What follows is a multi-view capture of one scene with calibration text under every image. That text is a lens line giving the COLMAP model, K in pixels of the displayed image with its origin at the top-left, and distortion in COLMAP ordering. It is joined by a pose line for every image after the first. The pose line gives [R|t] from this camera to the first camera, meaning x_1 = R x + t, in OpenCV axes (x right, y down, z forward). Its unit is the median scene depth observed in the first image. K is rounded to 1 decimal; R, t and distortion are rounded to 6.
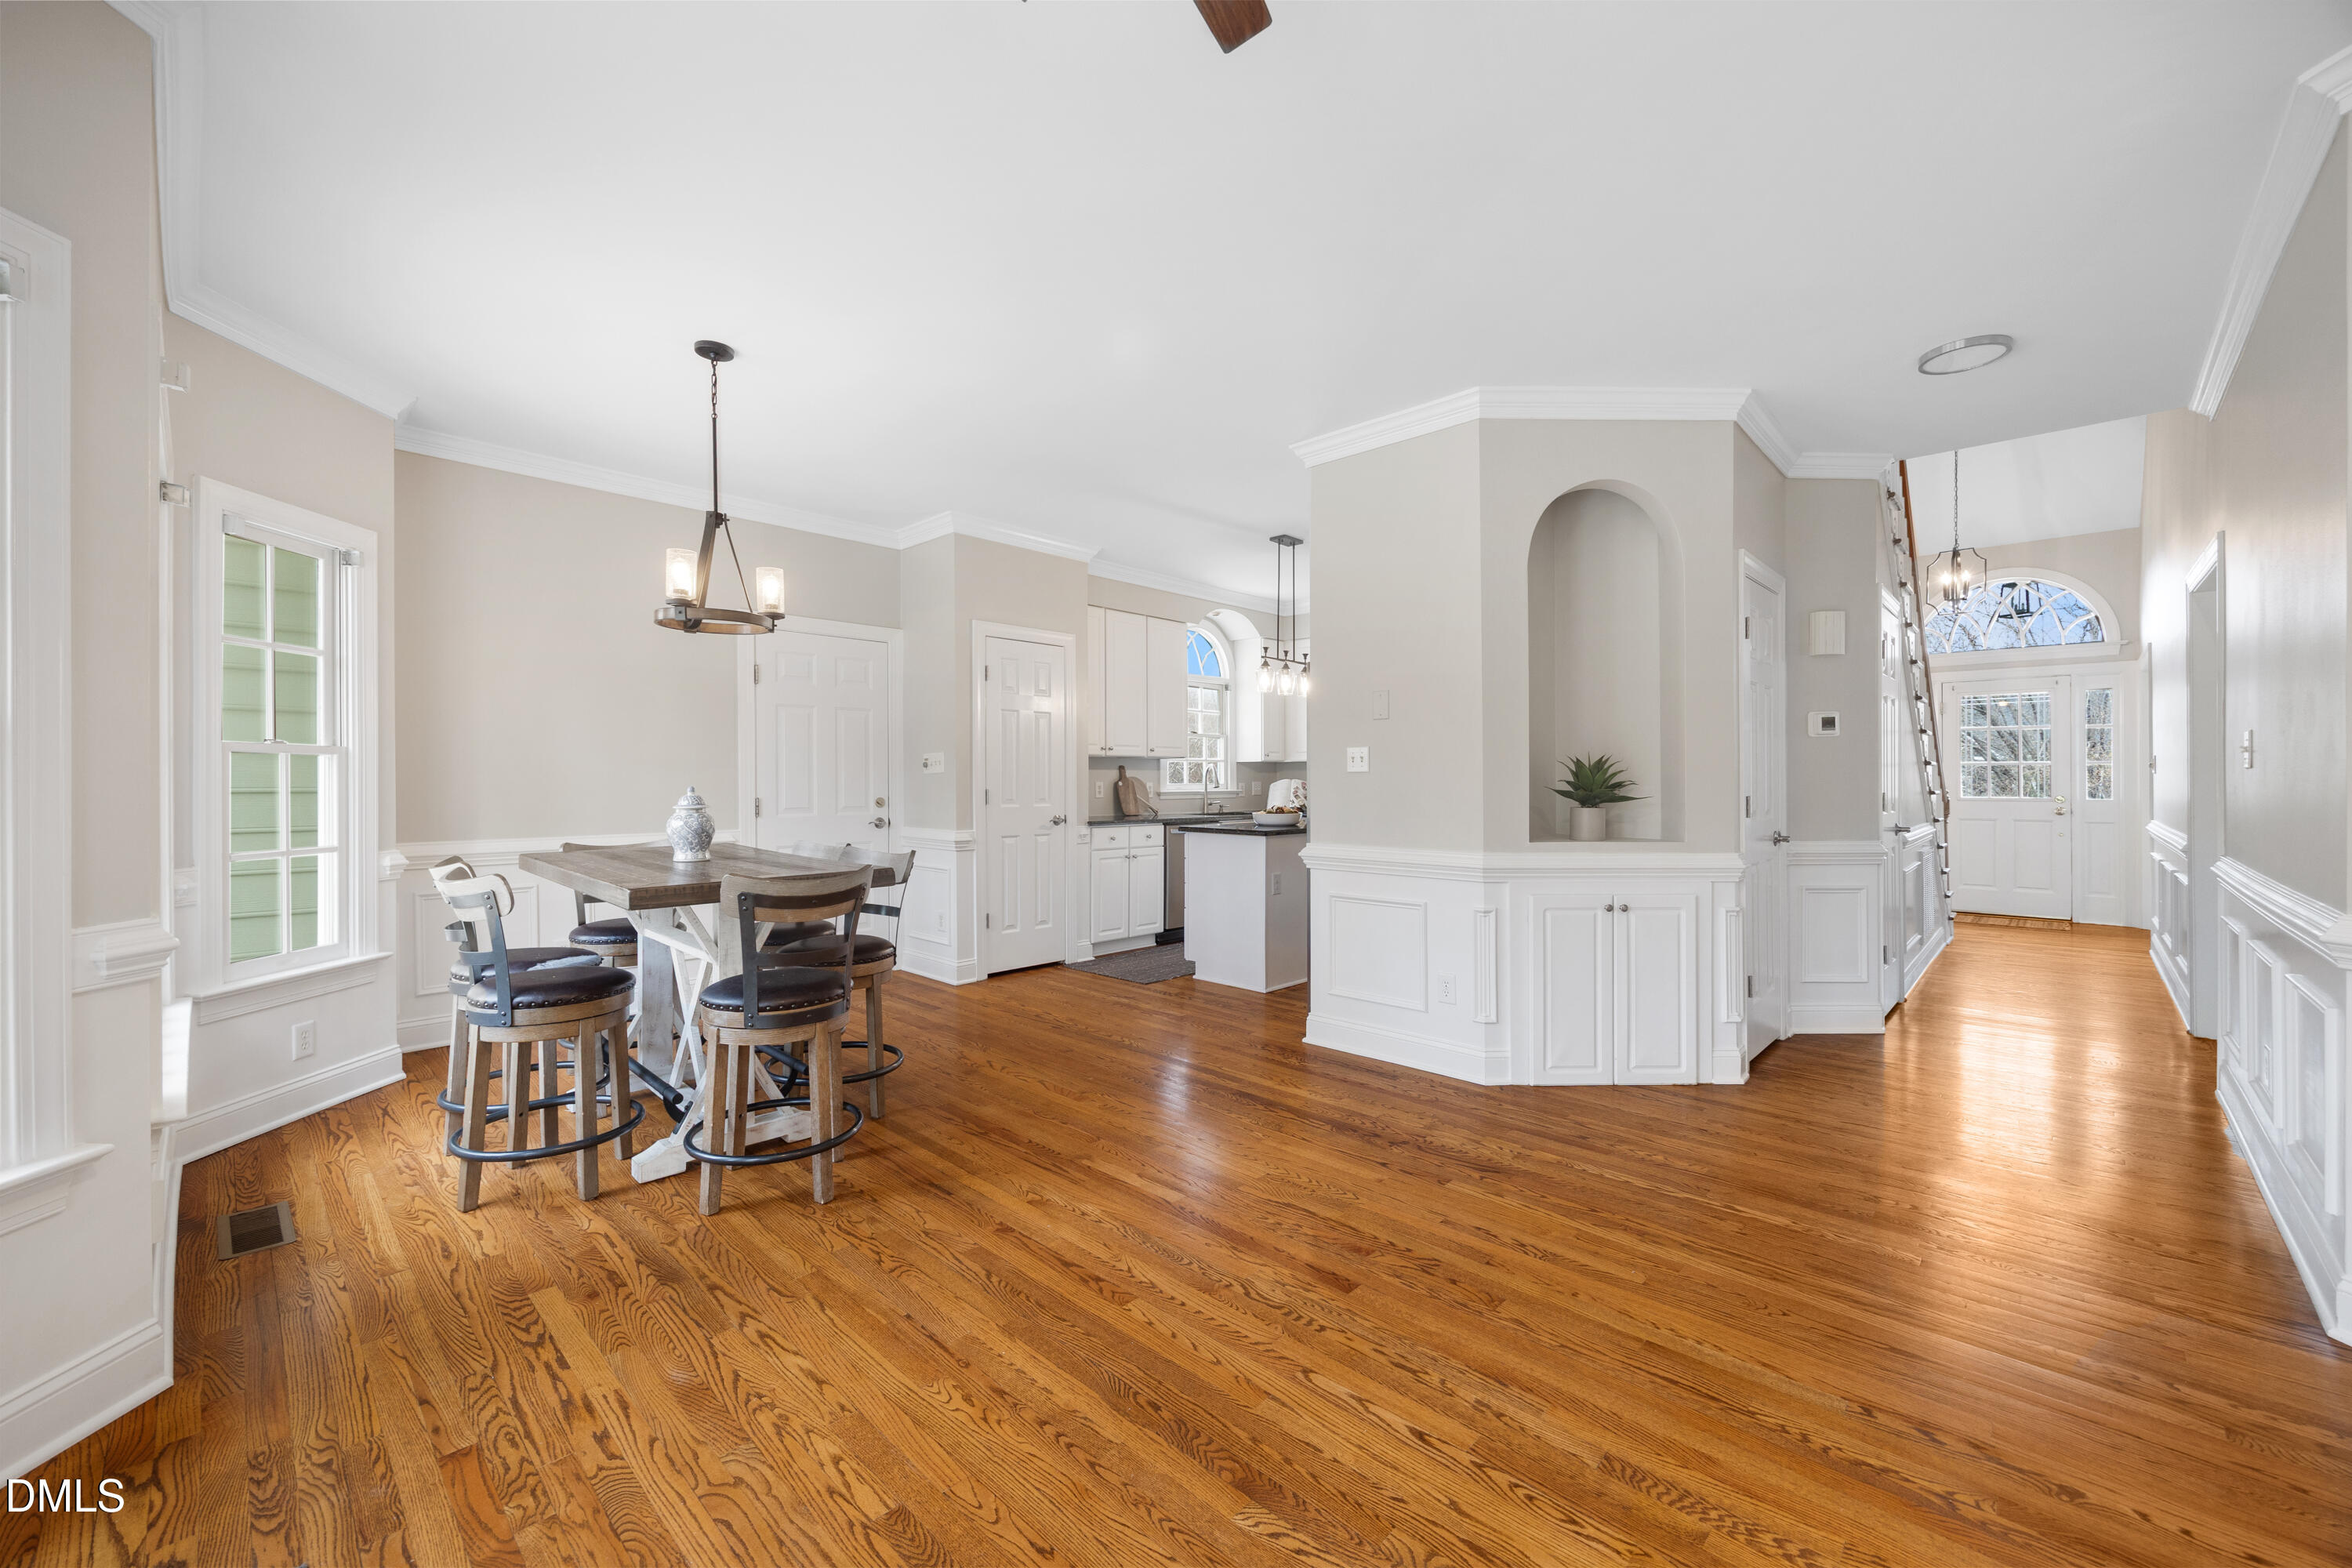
lens RADIAL K [[933.2, 0, 1184.4], [0, 933.2, 784.2], [0, 0, 1]] dist [0.012085, 0.000066]
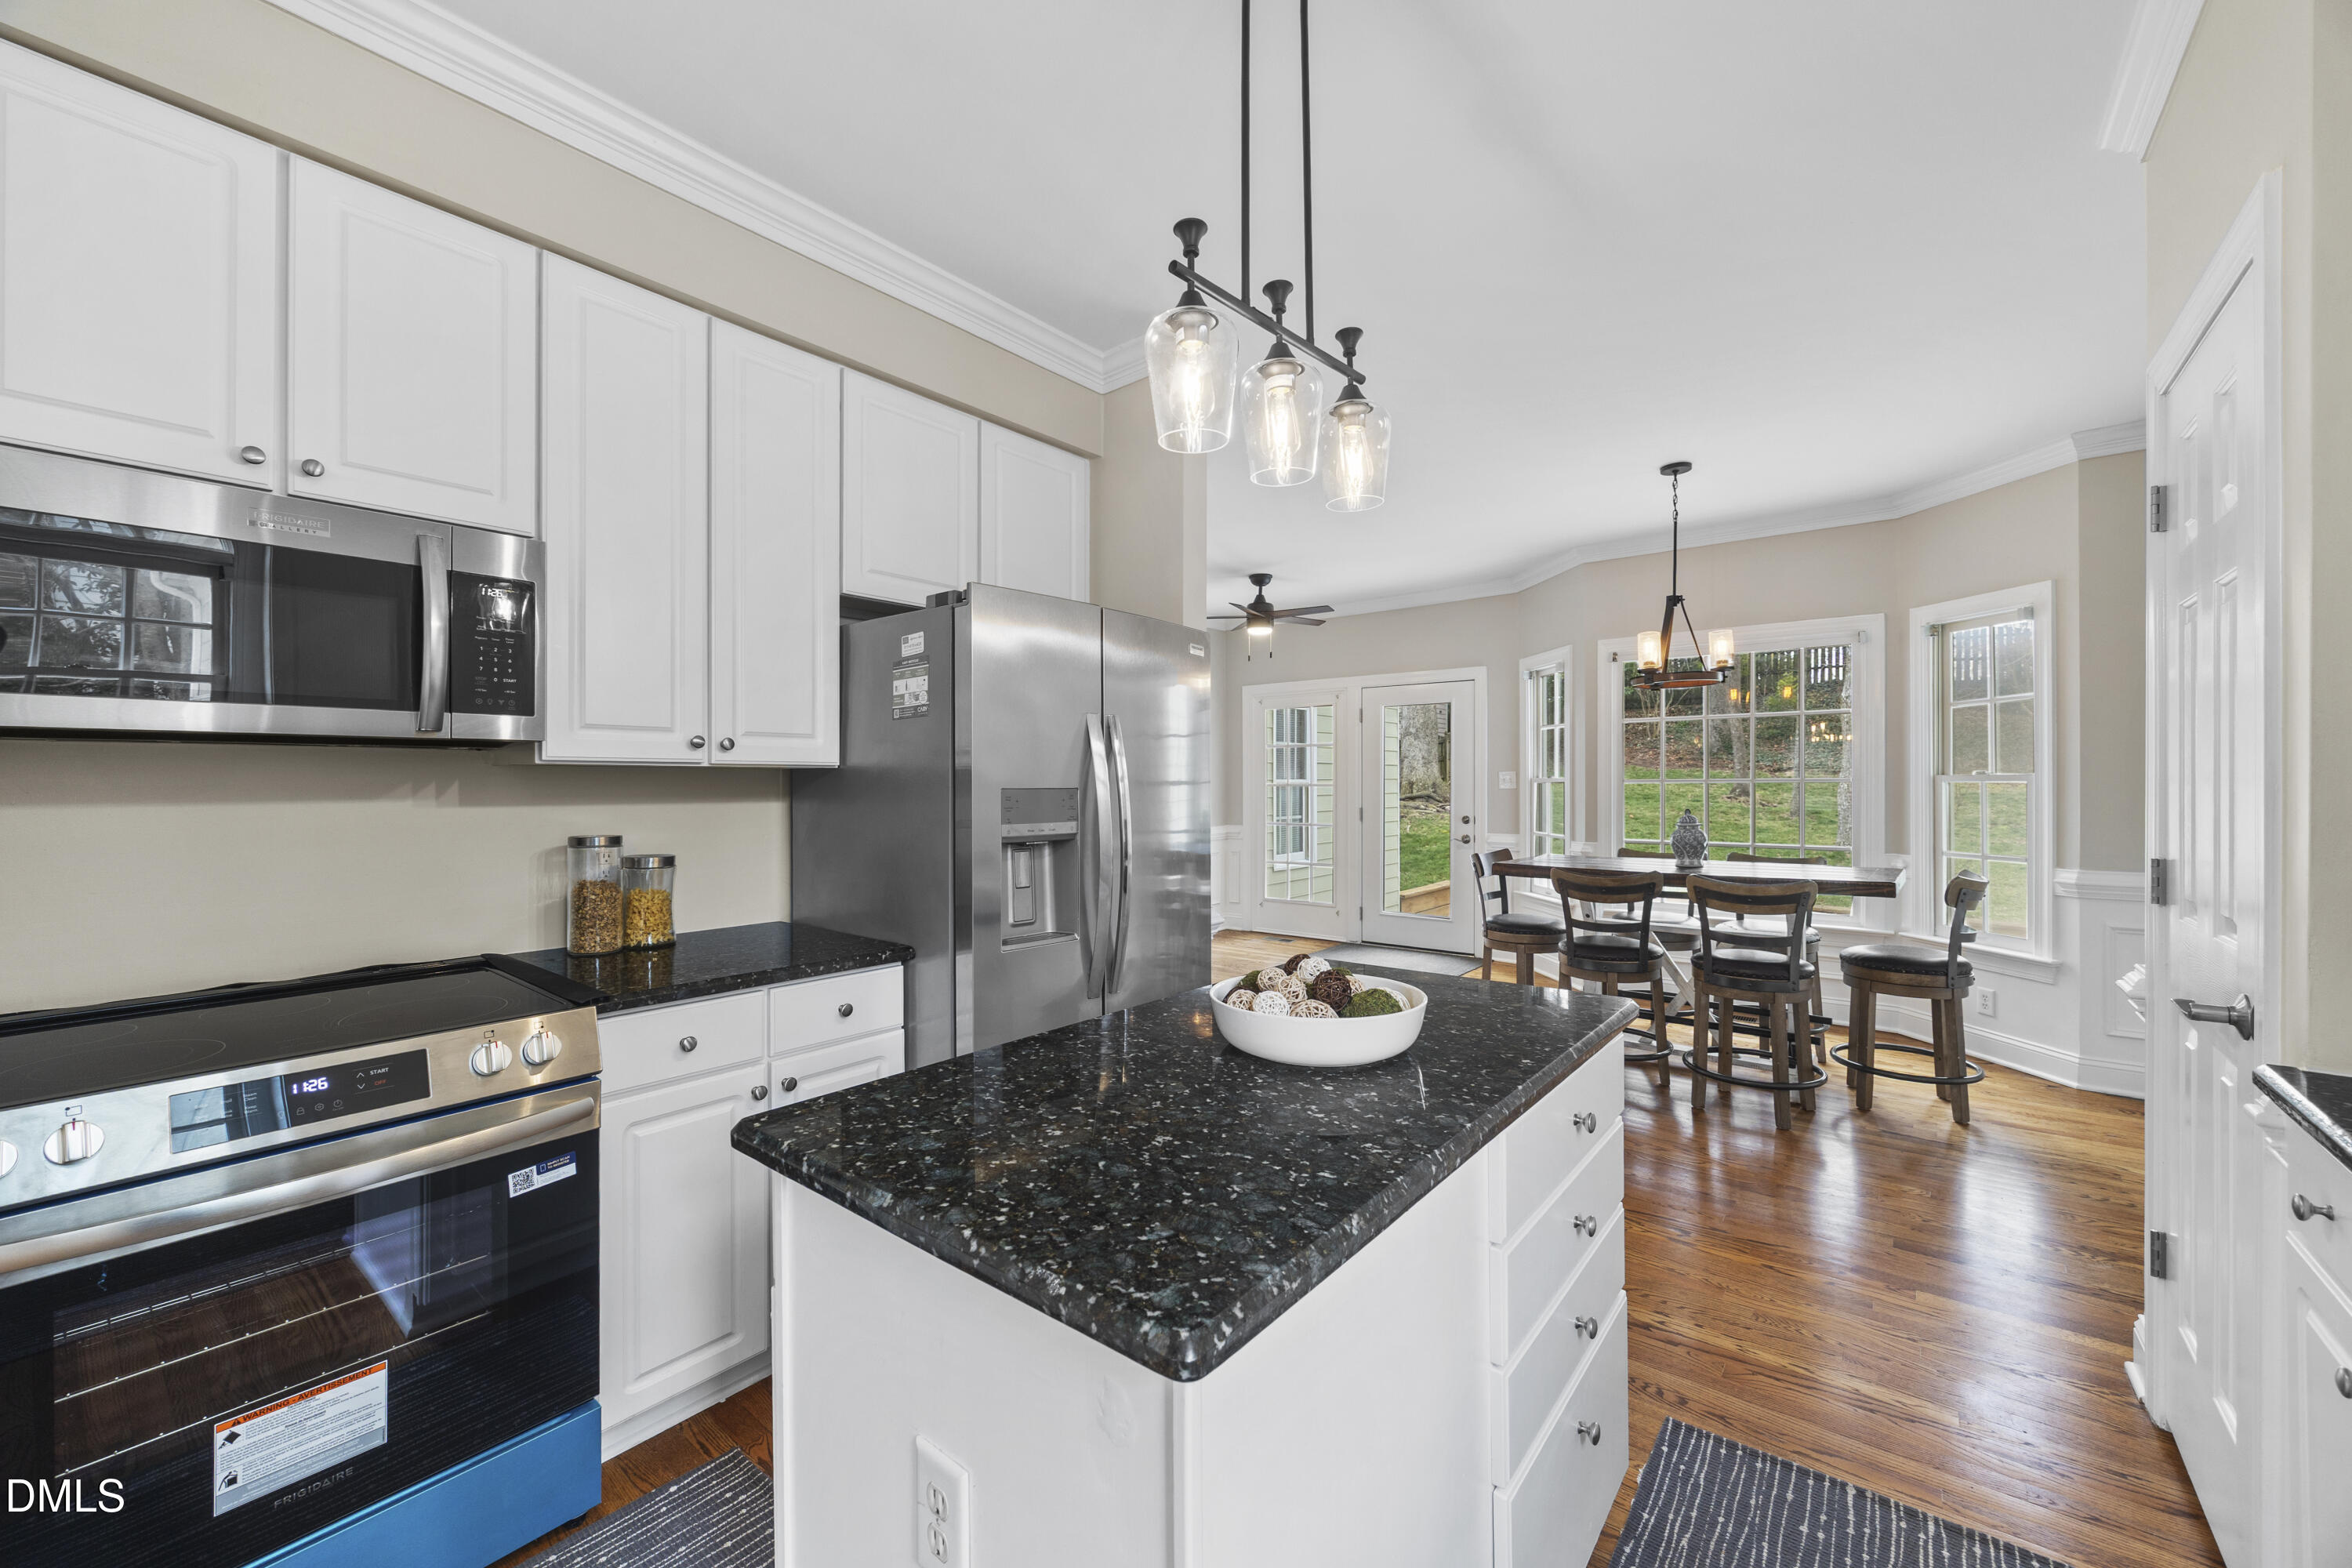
lens RADIAL K [[916.8, 0, 1167.3], [0, 916.8, 780.4], [0, 0, 1]] dist [-0.000201, -0.000072]
pose [[-0.997660, 0.004207, -0.068247, 0.180763], [0.004093, 0.999990, 0.001809, -0.026443], [0.068254, 0.001525, -0.997667, 1.415253]]
